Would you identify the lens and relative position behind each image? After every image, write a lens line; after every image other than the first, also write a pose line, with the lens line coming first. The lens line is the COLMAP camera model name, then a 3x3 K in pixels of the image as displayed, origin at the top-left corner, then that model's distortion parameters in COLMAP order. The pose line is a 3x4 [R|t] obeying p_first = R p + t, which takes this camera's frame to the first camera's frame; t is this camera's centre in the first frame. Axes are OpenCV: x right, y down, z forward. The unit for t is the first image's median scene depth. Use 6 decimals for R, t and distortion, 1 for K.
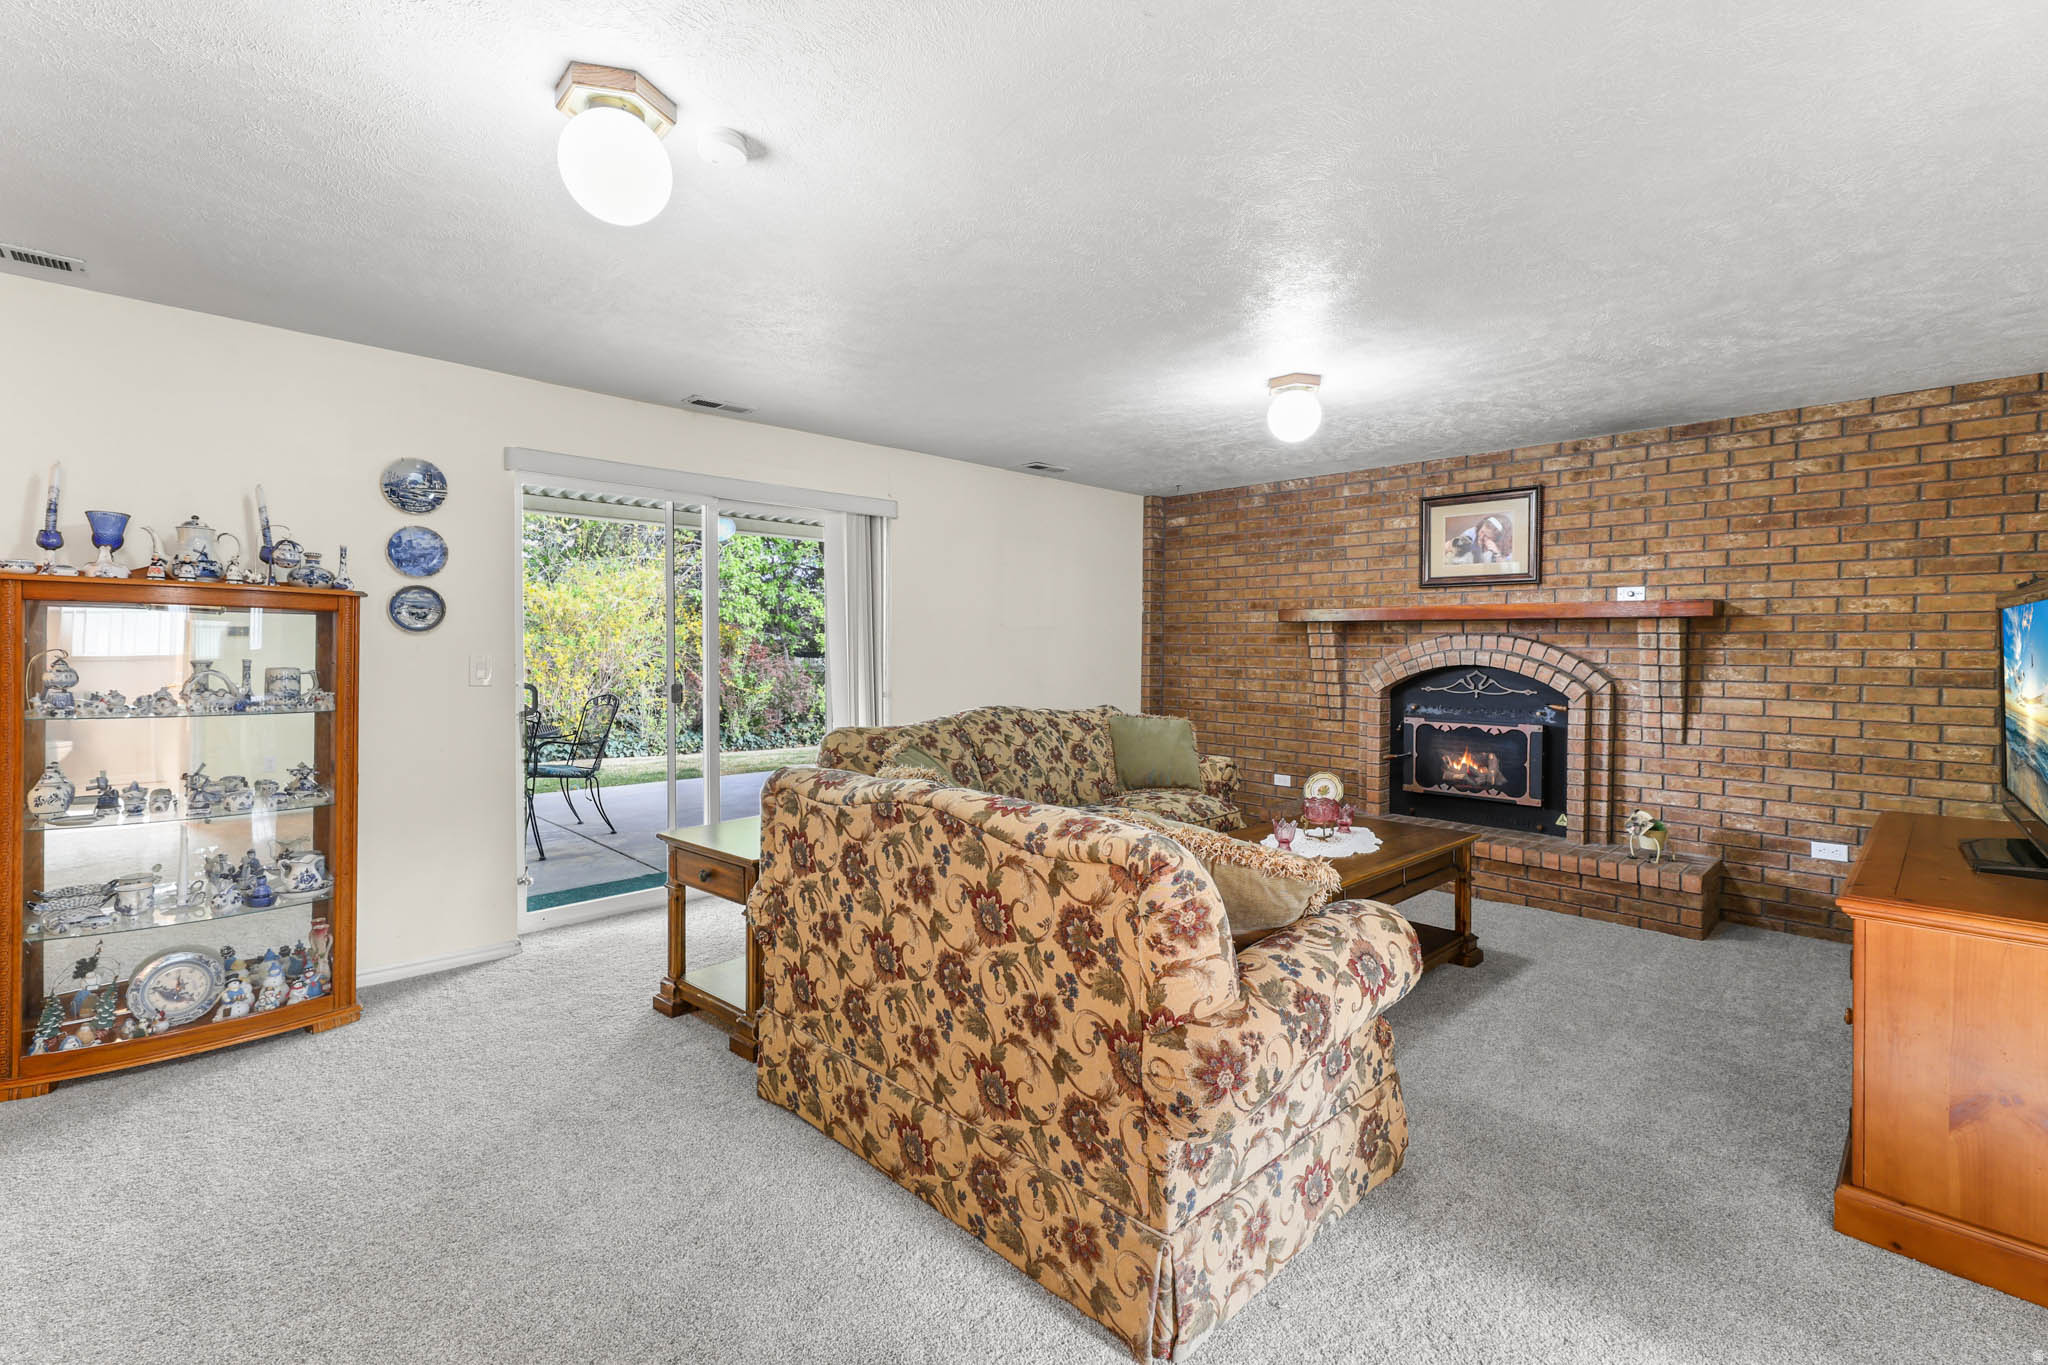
lens RADIAL K [[884.4, 0, 1039.5], [0, 884.4, 656.2], [0, 0, 1]] dist [0.001215, 0.000404]
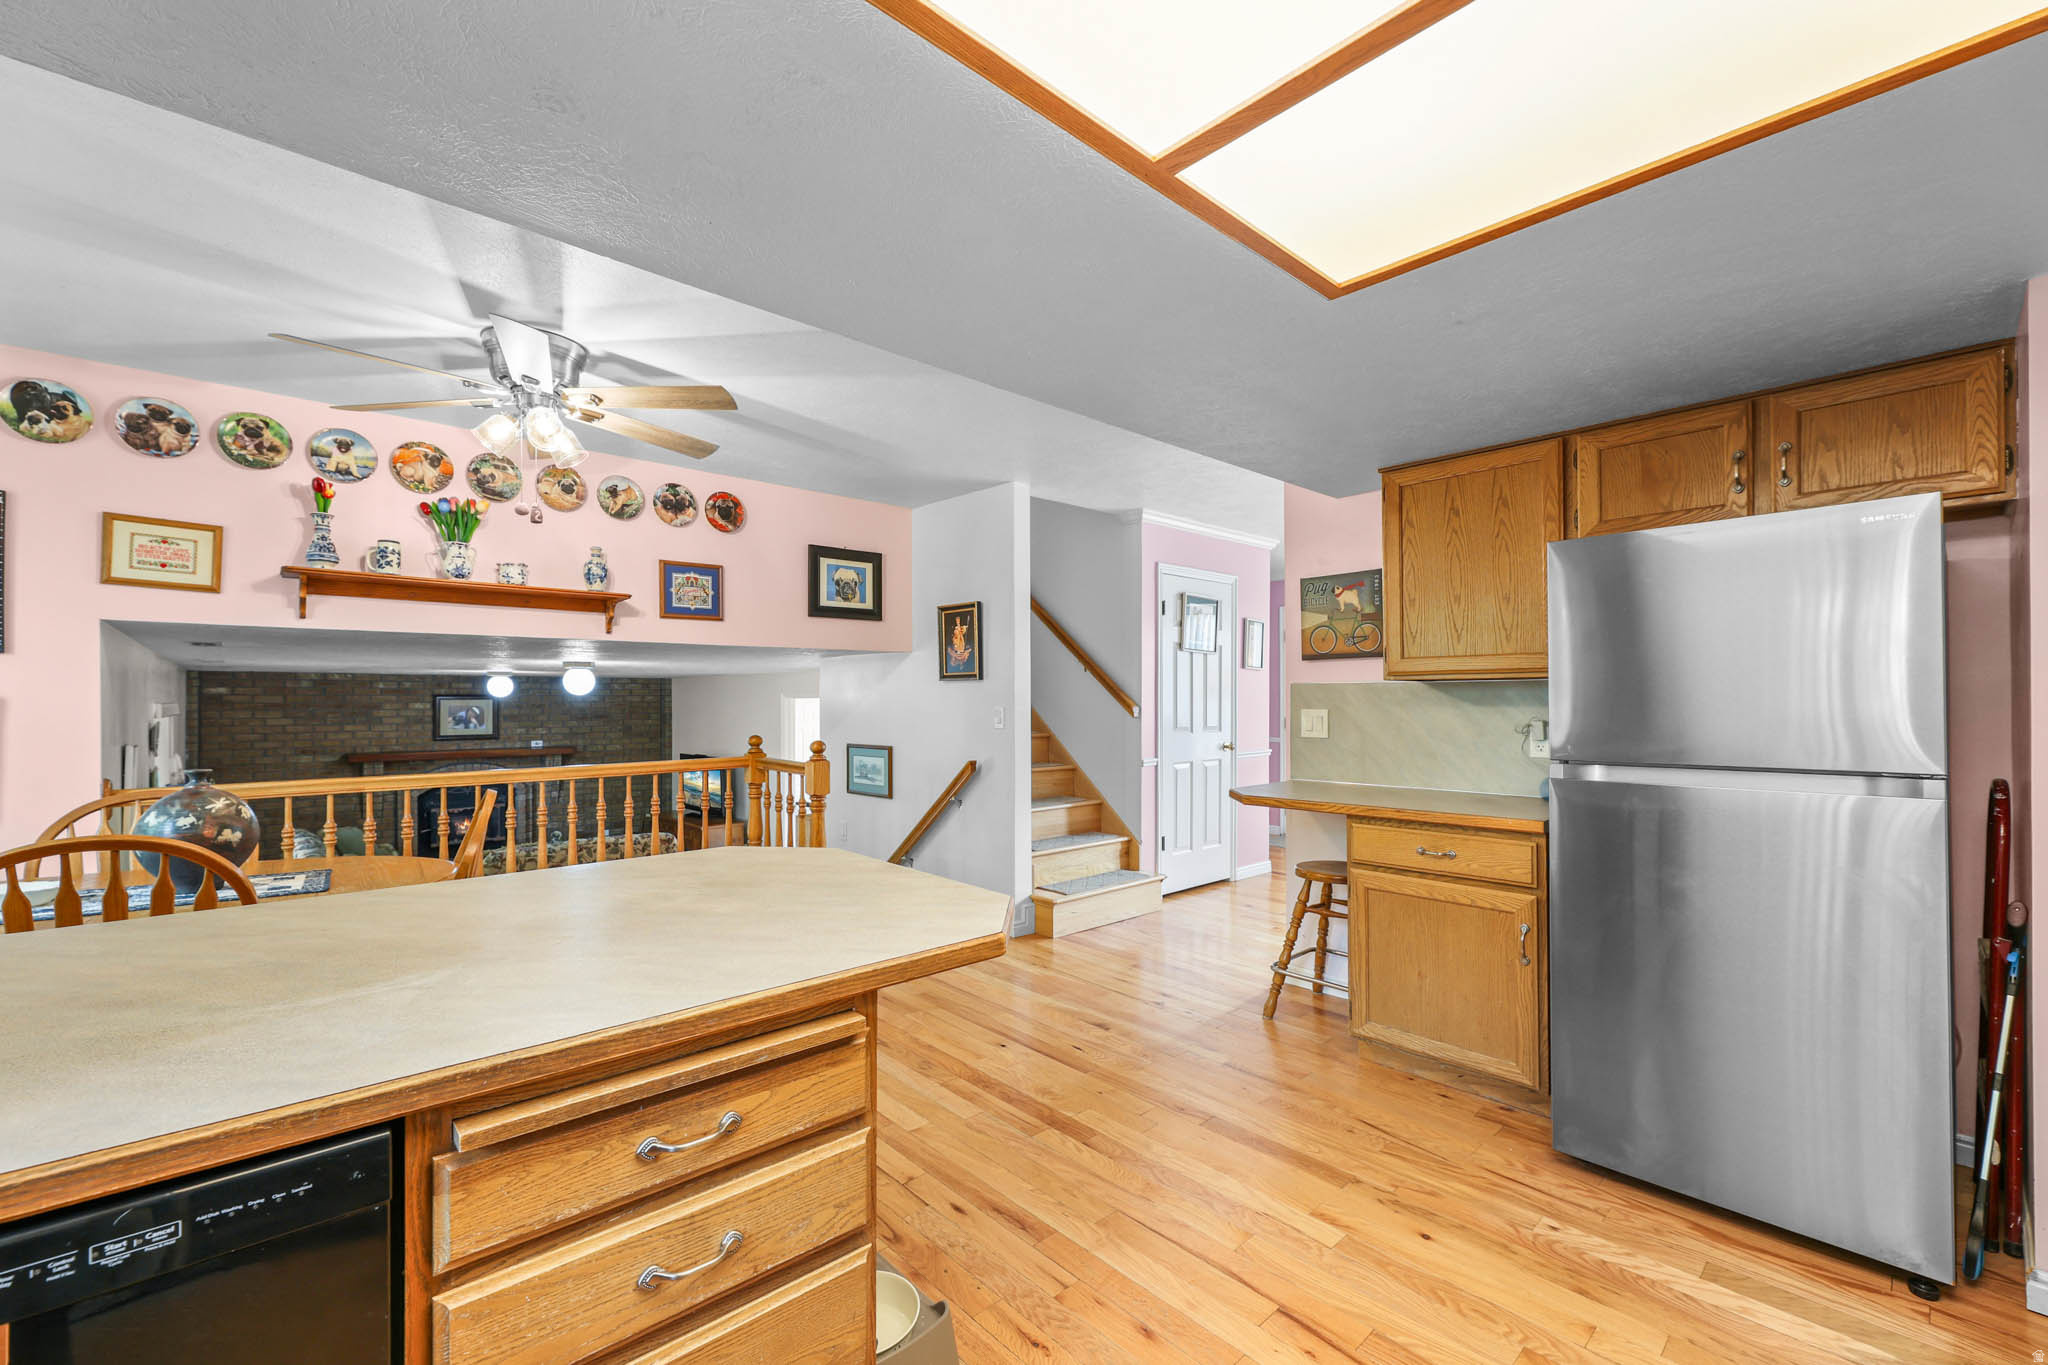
lens RADIAL K [[856.7, 0, 1022.3], [0, 856.7, 698.8], [0, 0, 1]] dist [0.003263, 0.000665]
pose [[0.021737, -0.008799, 0.999725, -1.533758], [0.013331, 0.999875, 0.008511, -0.181916], [-0.999675, 0.013142, 0.021851, -0.353245]]
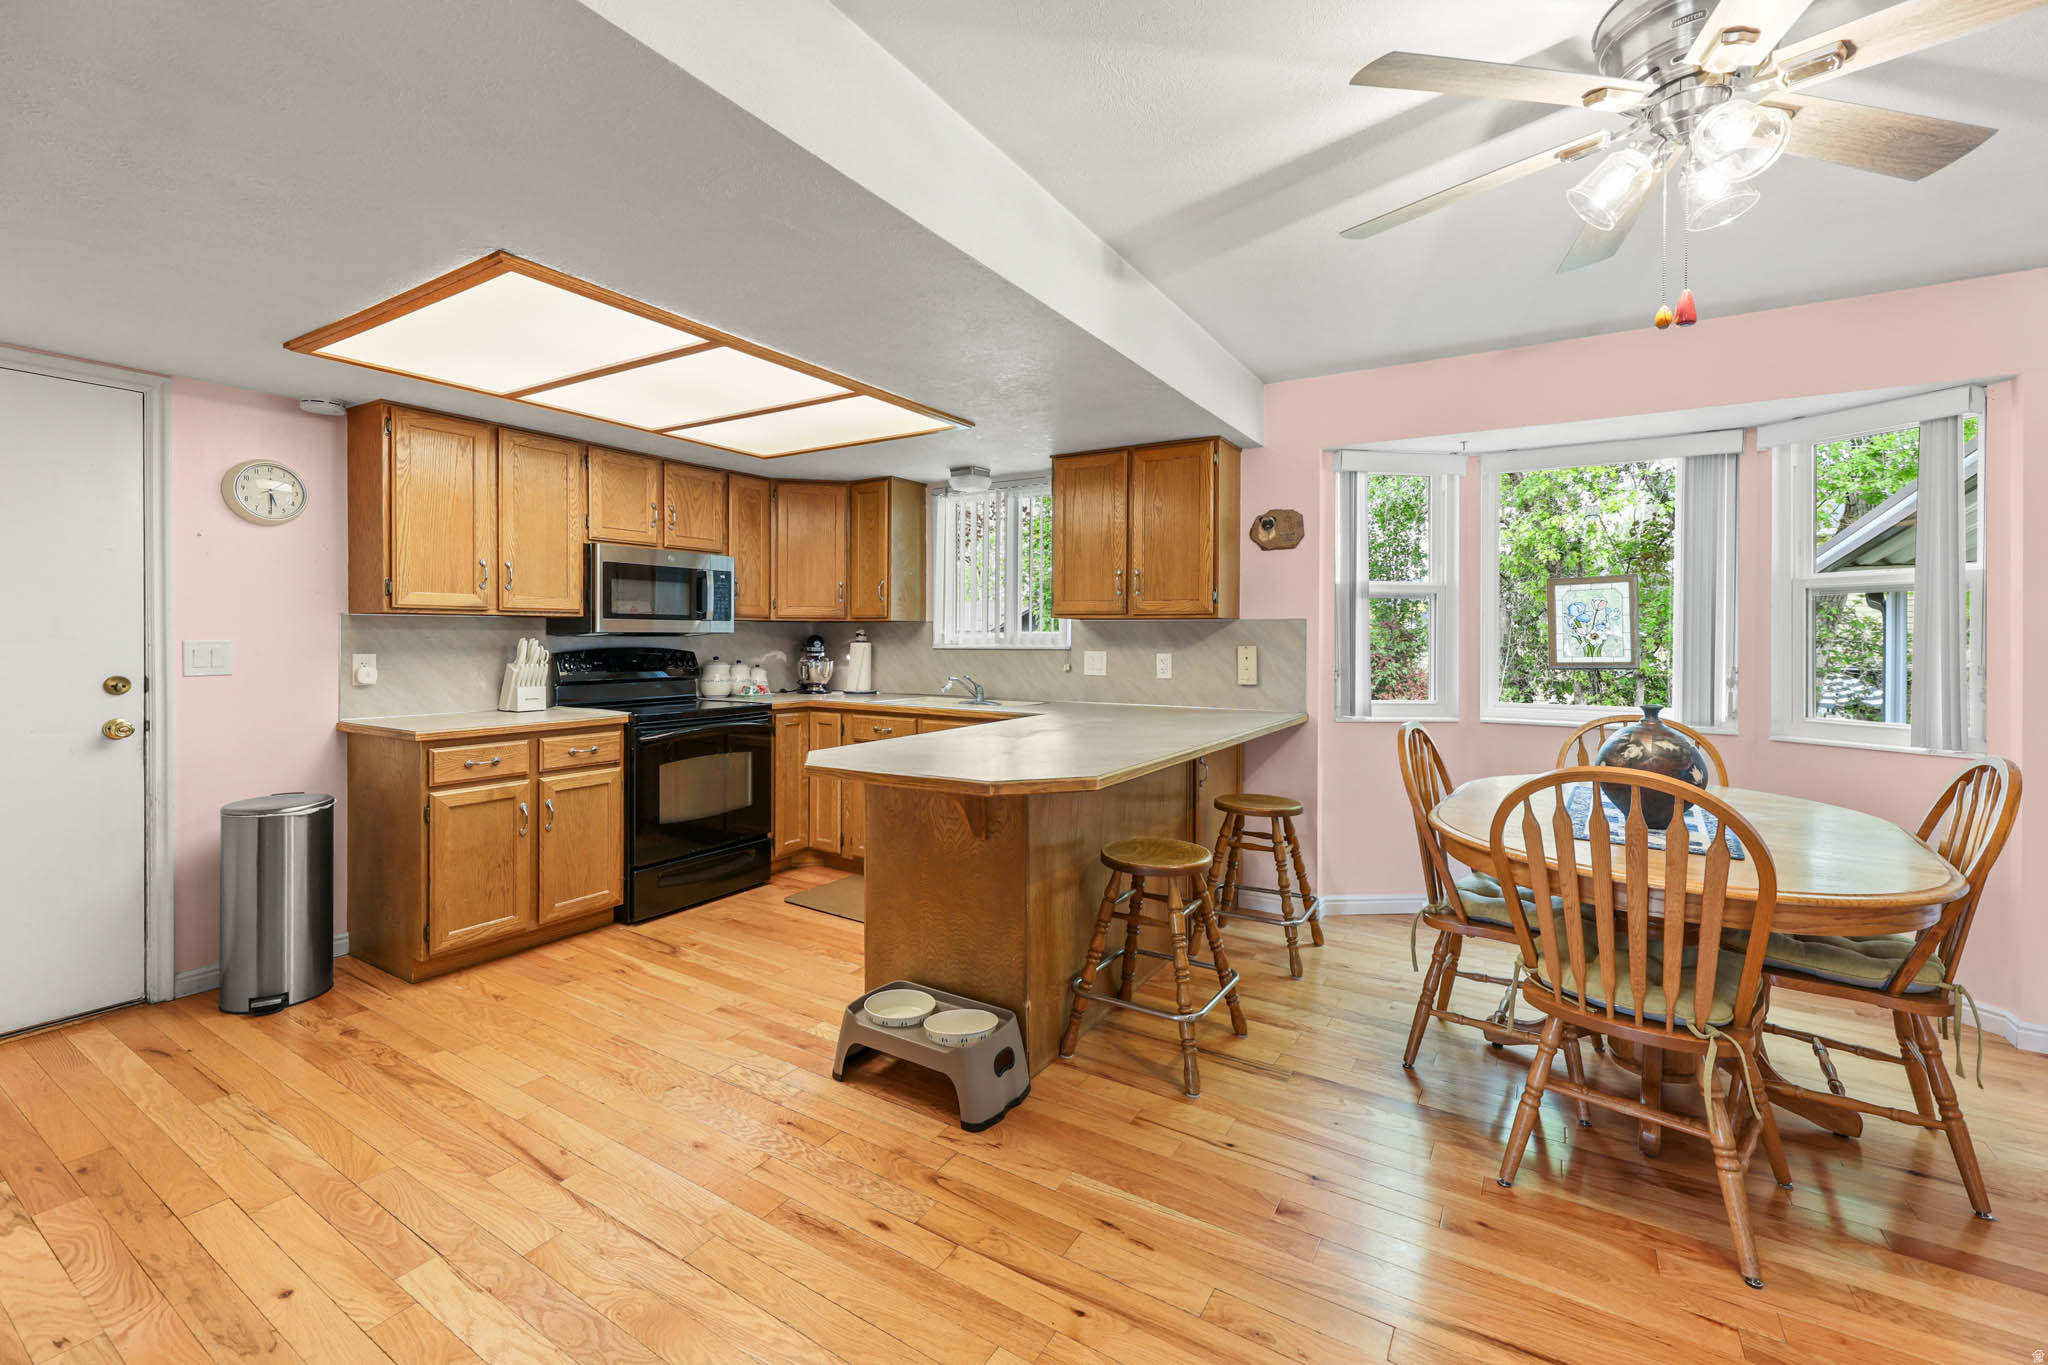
lens RADIAL K [[858.8, 0, 1026.3], [0, 858.8, 639.0], [0, 0, 1]] dist [0.003200, 0.000156]
pose [[0.241258, -0.003821, -0.970454, -0.641405], [-0.012555, 0.999896, -0.007058, -0.173533], [0.970380, 0.013887, 0.241185, -0.338280]]
